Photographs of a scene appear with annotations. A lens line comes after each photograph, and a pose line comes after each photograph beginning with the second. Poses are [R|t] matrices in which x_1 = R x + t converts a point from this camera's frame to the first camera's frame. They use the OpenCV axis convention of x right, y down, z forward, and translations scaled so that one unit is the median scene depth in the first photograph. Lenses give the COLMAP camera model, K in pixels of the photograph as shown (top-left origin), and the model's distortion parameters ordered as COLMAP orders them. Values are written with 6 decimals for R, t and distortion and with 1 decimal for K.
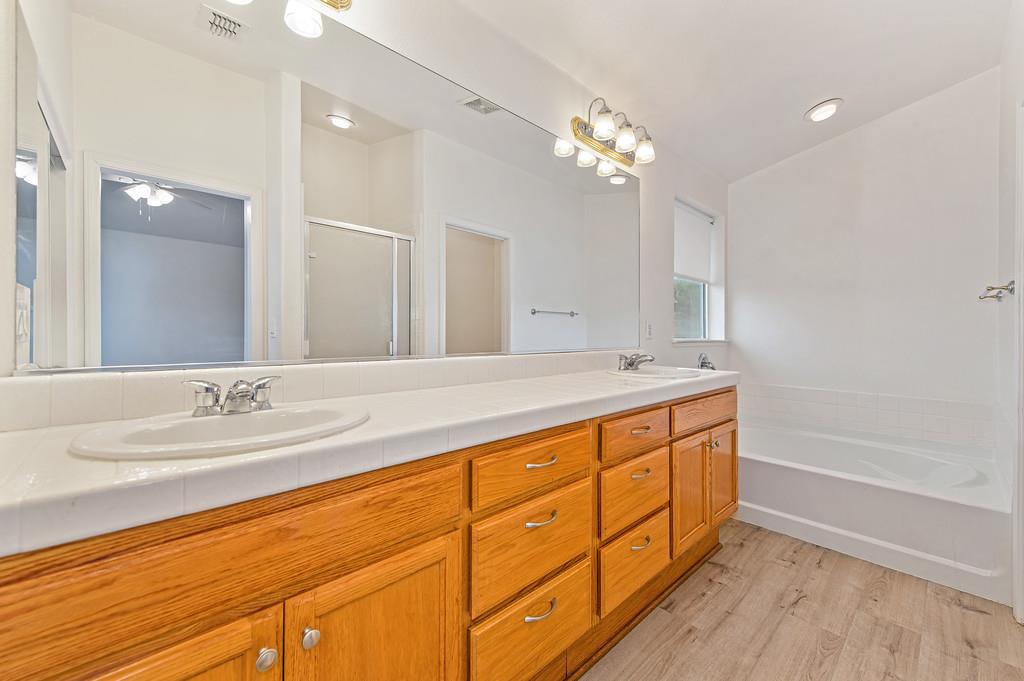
lens RADIAL K [[406.4, 0, 509.9], [0, 406.4, 332.6], [0, 0, 1]] dist [0.016588, -0.001597]
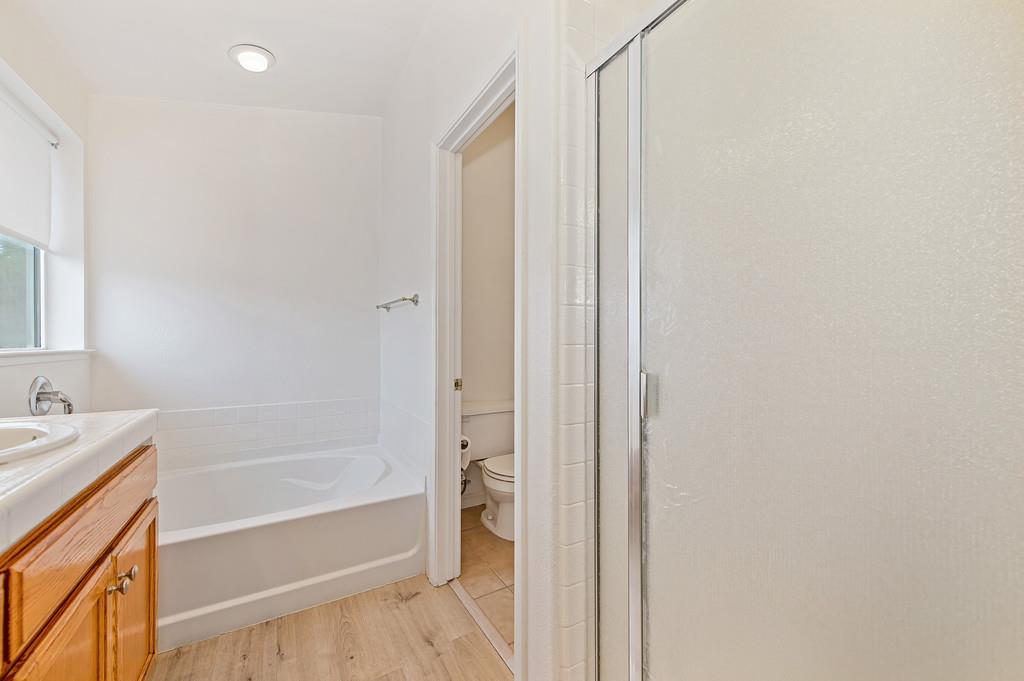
lens RADIAL K [[406.4, 0, 503.0], [0, 406.4, 338.1], [0, 0, 1]] dist [0.016588, -0.001597]
pose [[0.247852, -0.015063, 0.968681, 0.099369], [0.014236, 0.999828, 0.011905, 0.002876], [-0.968693, 0.010839, 0.248023, 0.278522]]
